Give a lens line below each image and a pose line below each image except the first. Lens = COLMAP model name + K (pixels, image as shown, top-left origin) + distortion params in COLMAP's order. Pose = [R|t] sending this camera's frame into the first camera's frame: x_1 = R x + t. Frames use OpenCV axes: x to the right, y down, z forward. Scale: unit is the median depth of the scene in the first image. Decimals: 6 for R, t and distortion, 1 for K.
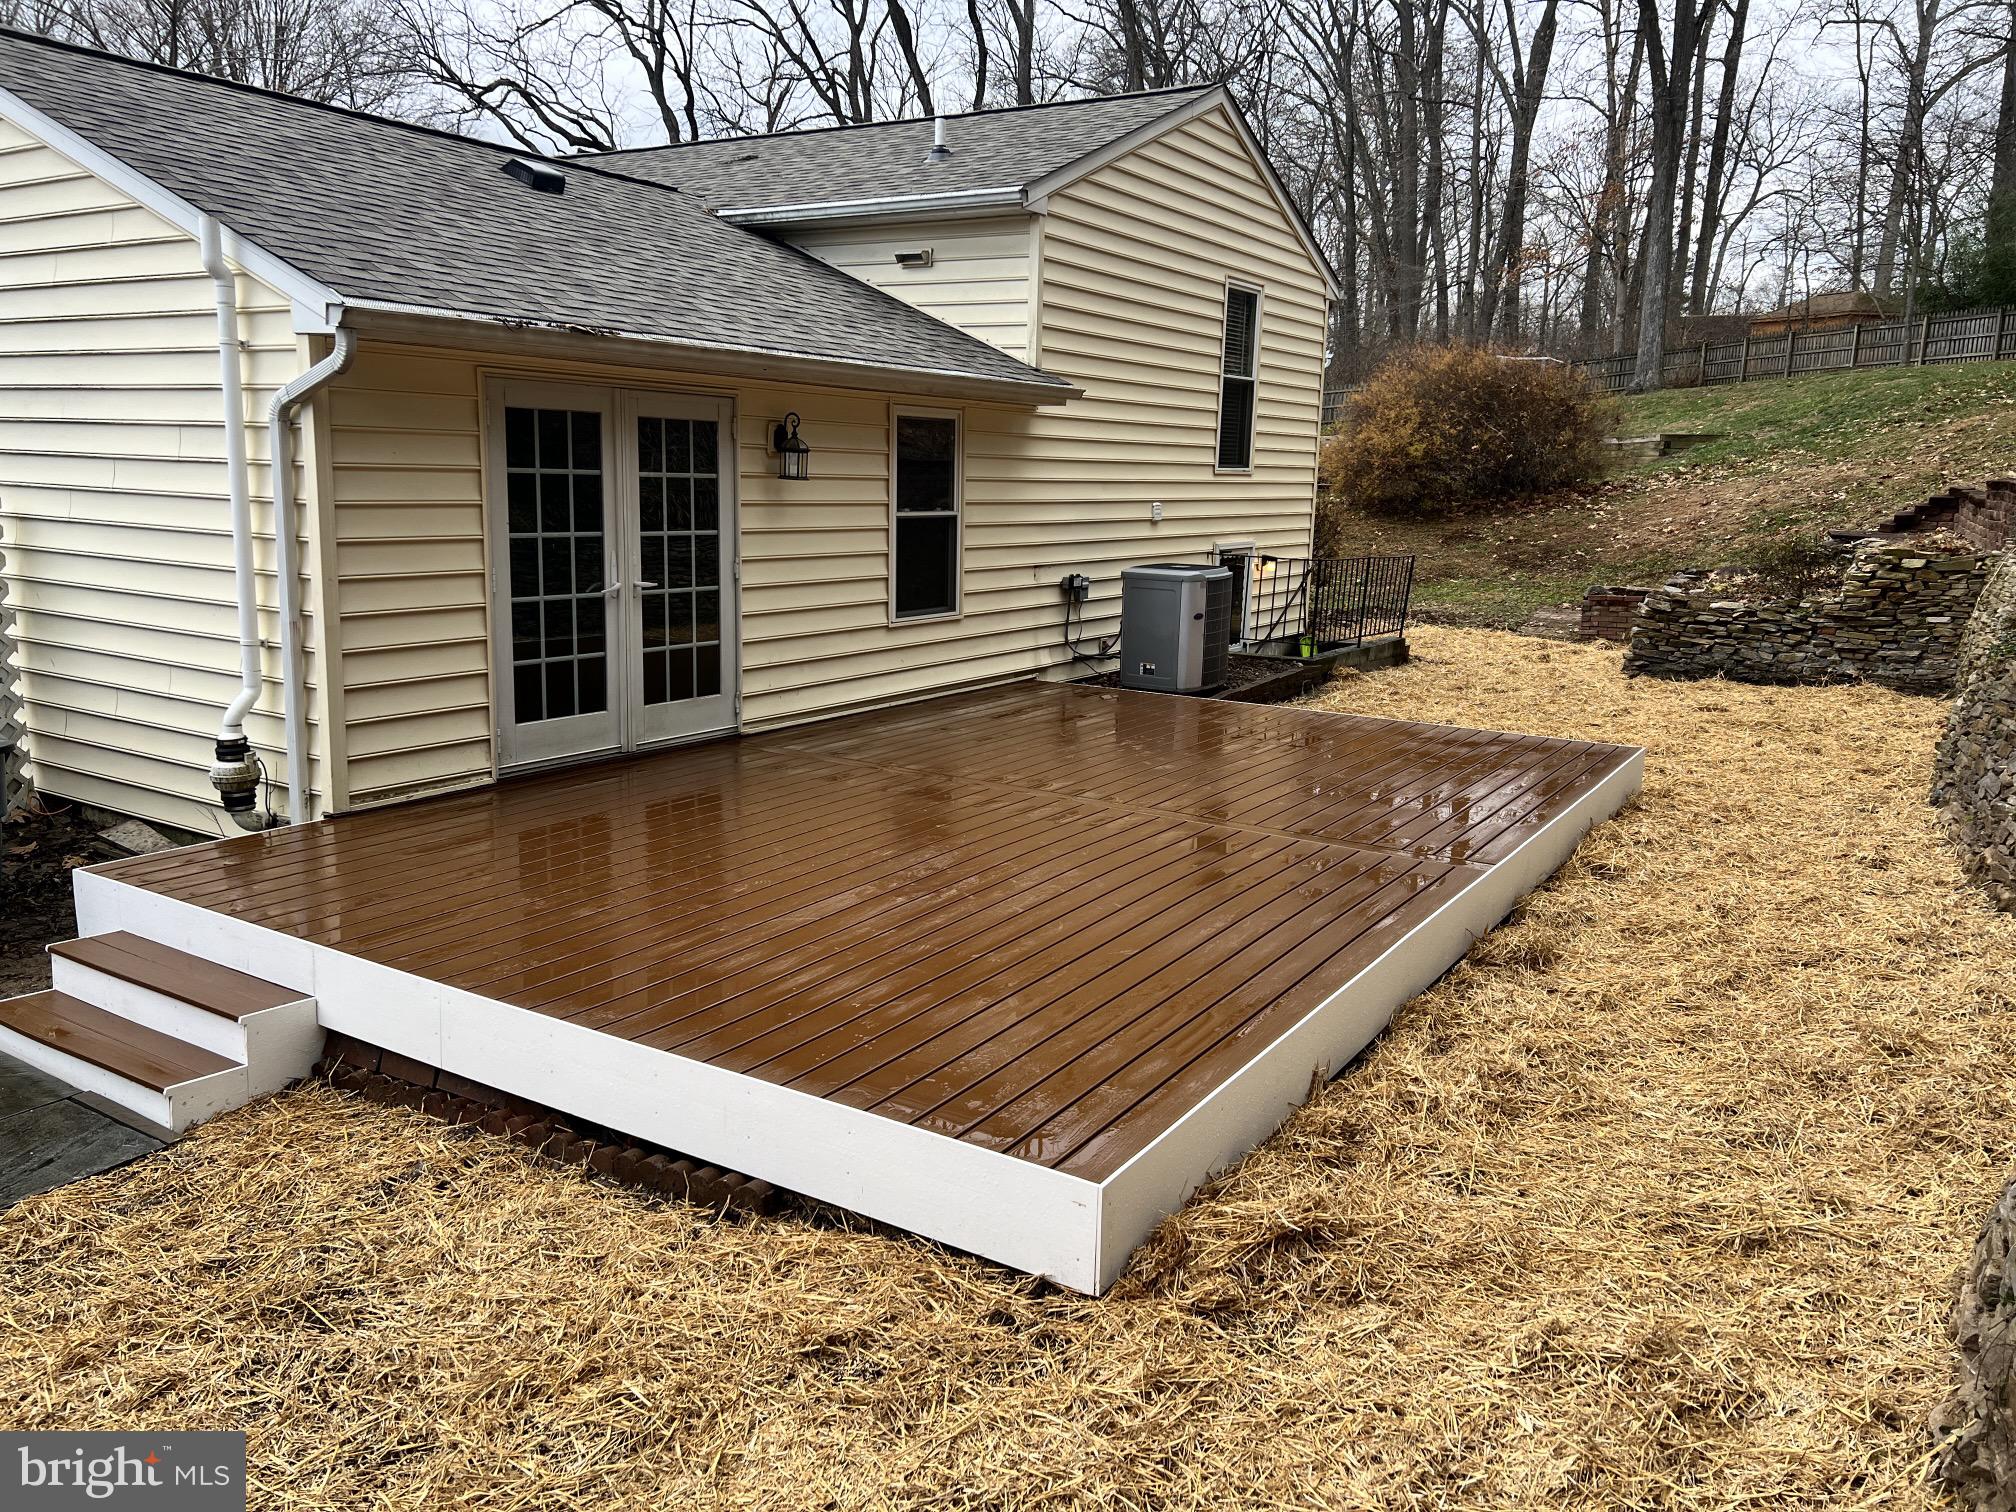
lens RADIAL K [[1495.4, 0, 1008.0], [0, 1495.4, 756.0], [0, 0, 1]] dist [0.110060, -0.175831]
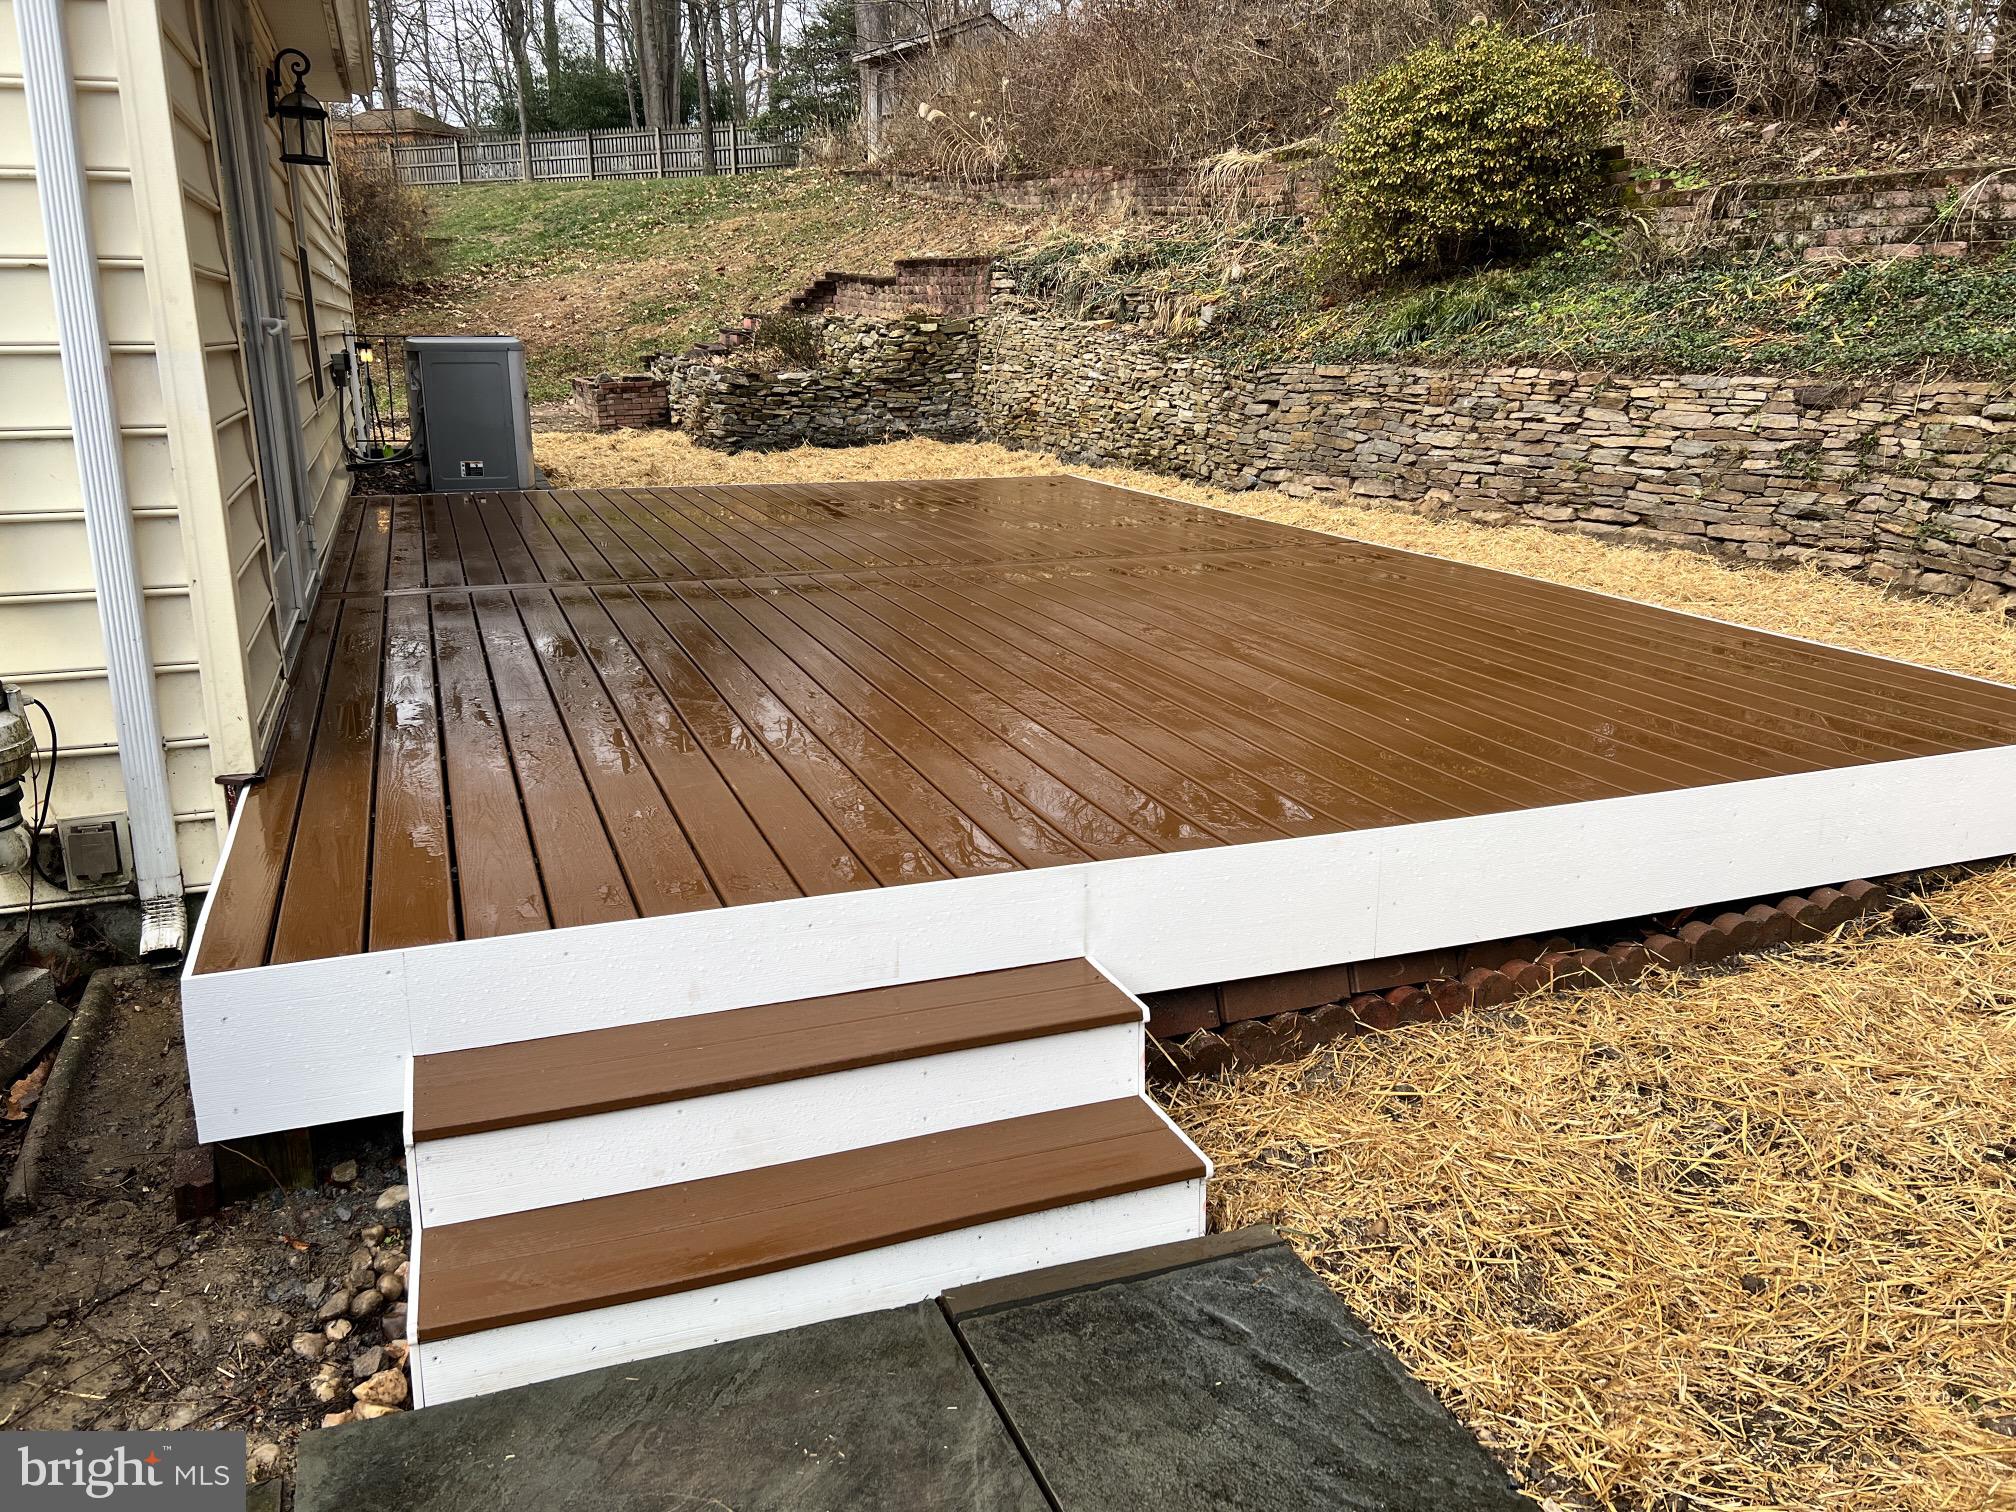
lens RADIAL K [[1495.4, 0, 1008.0], [0, 1495.4, 756.0], [0, 0, 1]] dist [0.110060, -0.175831]
pose [[0.598497, -0.244244, 0.762986, -0.518385], [0.165788, 0.969536, 0.180317, -0.011539], [-0.783783, 0.018574, 0.620757, 0.394102]]
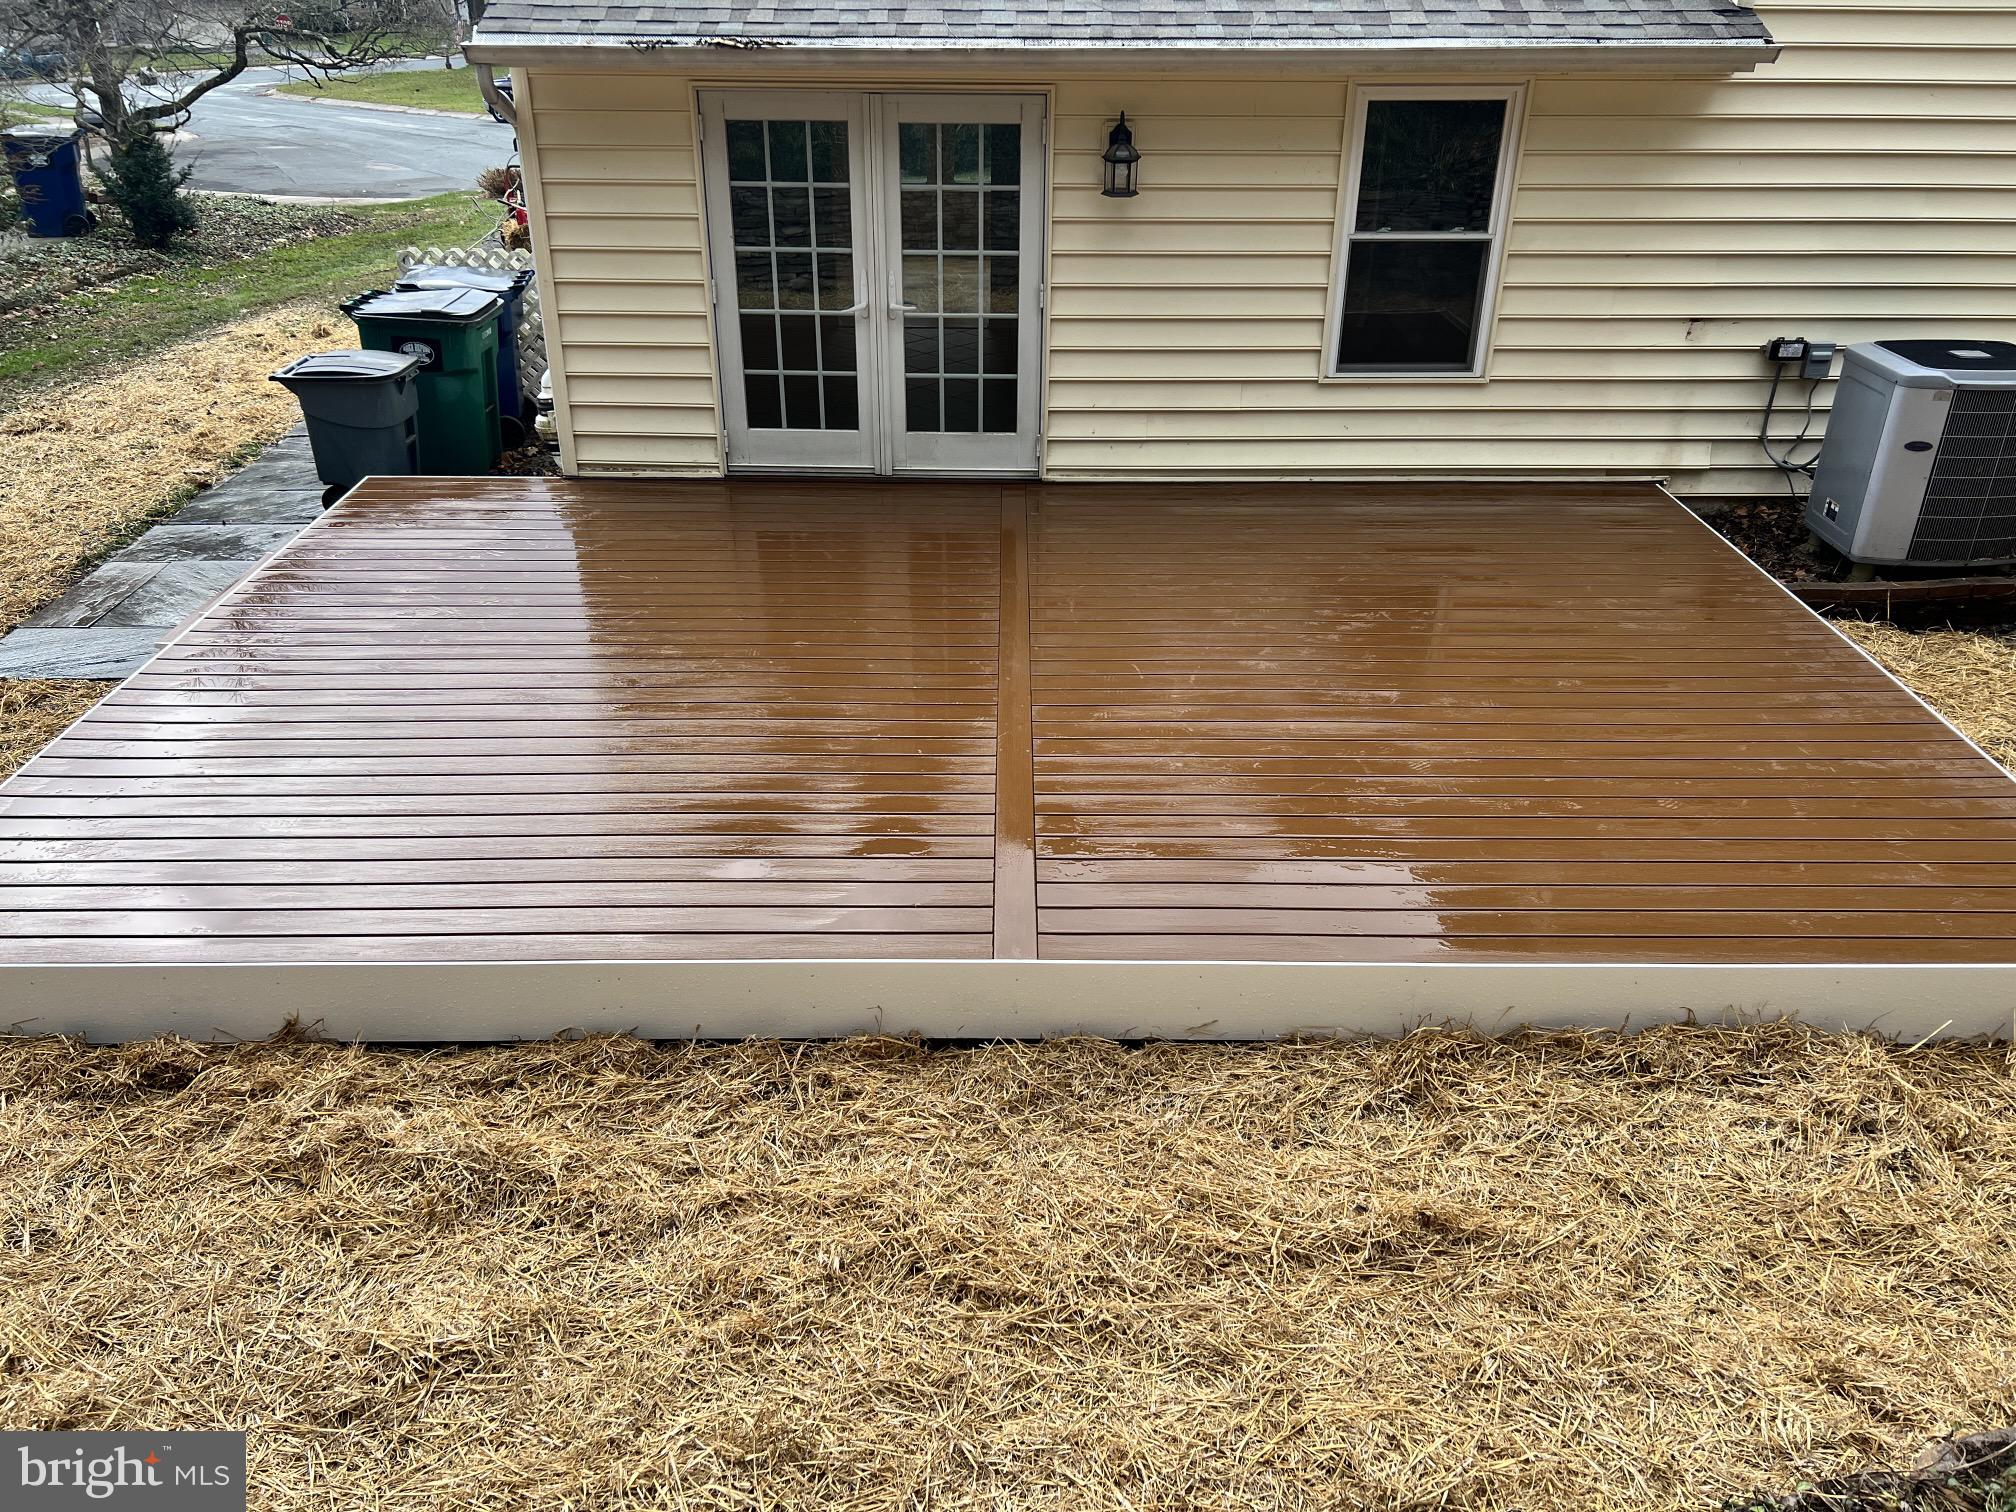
lens RADIAL K [[1495.4, 0, 1008.0], [0, 1495.4, 756.0], [0, 0, 1]] dist [0.110060, -0.175831]
pose [[0.522467, 0.376760, -0.764905, 0.603181], [-0.149805, 0.923688, 0.352645, -0.185539], [0.839396, -0.069659, 0.539037, 0.473148]]
